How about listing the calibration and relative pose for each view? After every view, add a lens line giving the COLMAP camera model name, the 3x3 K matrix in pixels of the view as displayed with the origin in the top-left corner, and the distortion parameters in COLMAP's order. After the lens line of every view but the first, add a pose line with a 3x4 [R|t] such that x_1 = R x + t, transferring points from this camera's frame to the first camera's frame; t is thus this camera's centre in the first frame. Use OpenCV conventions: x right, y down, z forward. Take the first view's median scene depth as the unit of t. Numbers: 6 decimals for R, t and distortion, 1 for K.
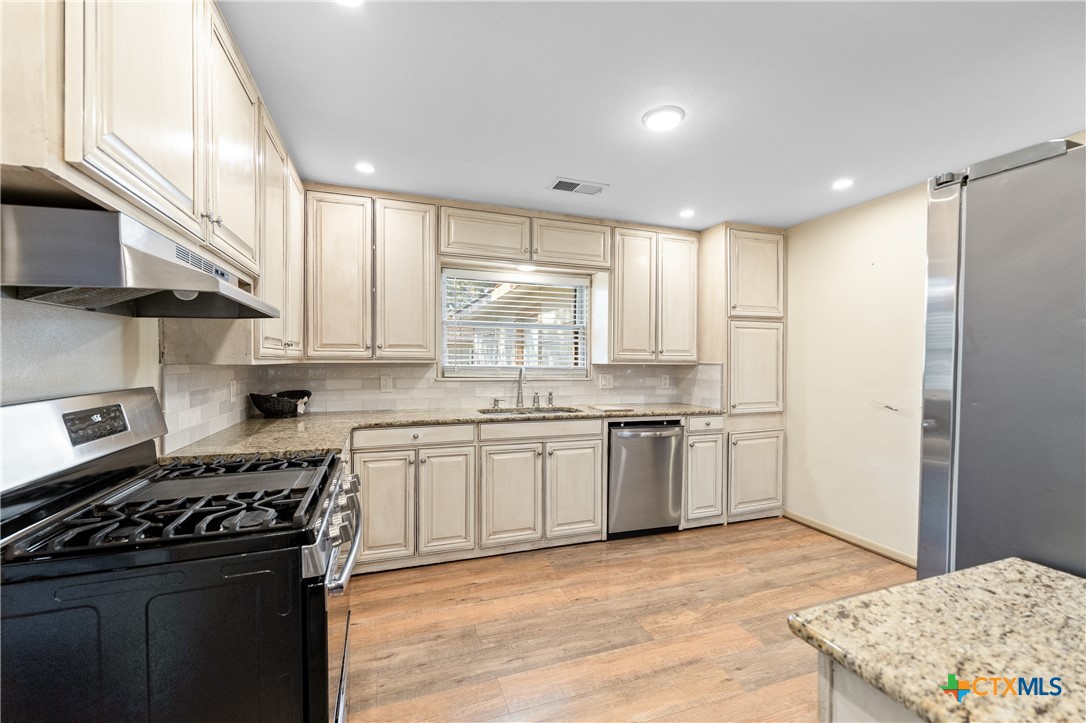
lens RADIAL K [[438.3, 0, 537.6], [0, 438.3, 365.9], [0, 0, 1]] dist [-0.002965, -0.000081]
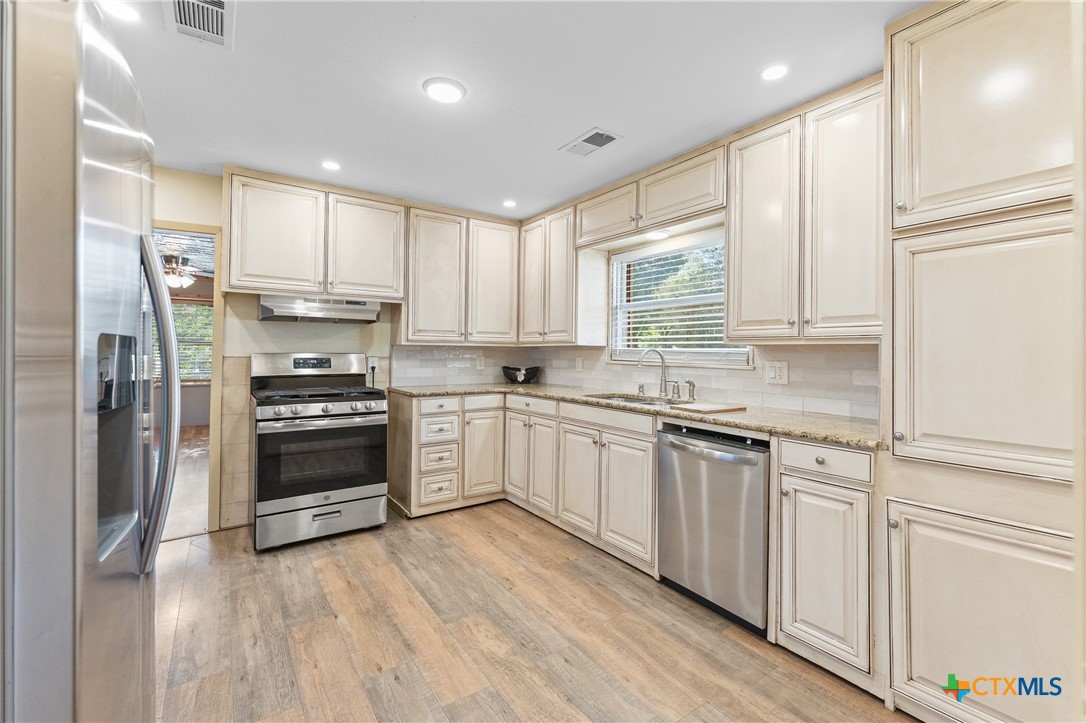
lens RADIAL K [[470.7, 0, 571.1], [0, 470.7, 348.2], [0, 0, 1]] dist [0.002639, -0.000004]
pose [[0.300384, -0.011014, -0.953755, 0.932072], [-0.015716, 0.999740, -0.016495, 0.020078], [0.953689, 0.019944, 0.300133, 0.649411]]
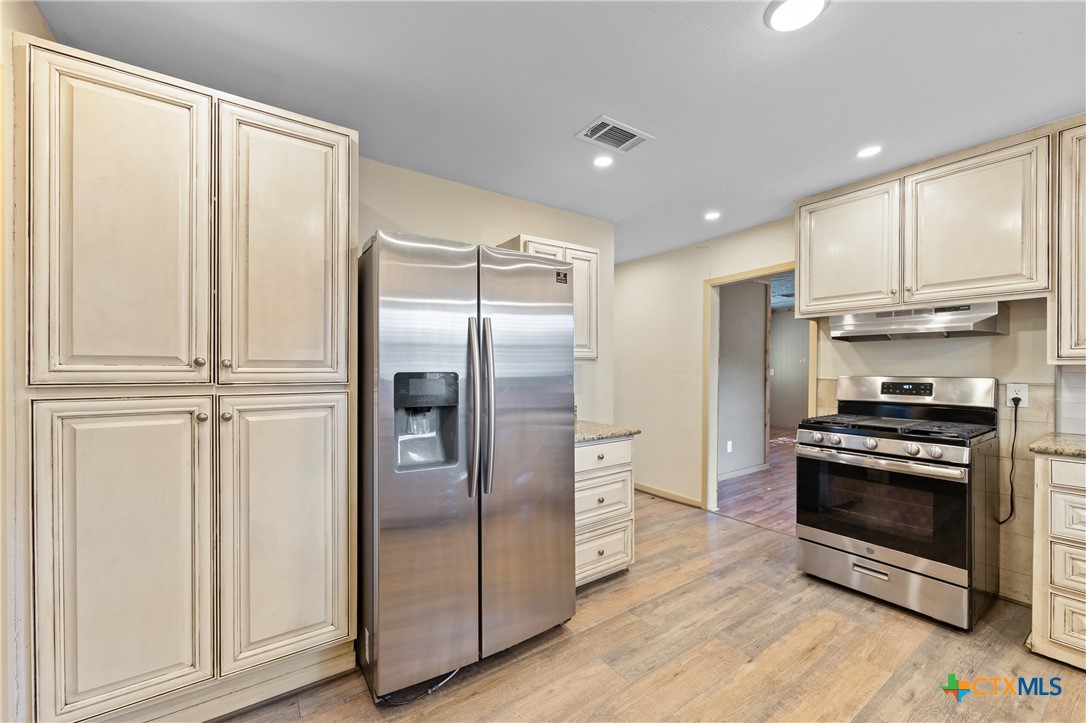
lens RADIAL K [[438.3, 0, 547.6], [0, 438.3, 366.8], [0, 0, 1]] dist [-0.002965, -0.000081]
pose [[-0.962664, -0.006262, -0.270627, 0.574944], [-0.008770, 0.999929, 0.008061, 0.002203], [0.270557, 0.010133, -0.962651, 1.056450]]
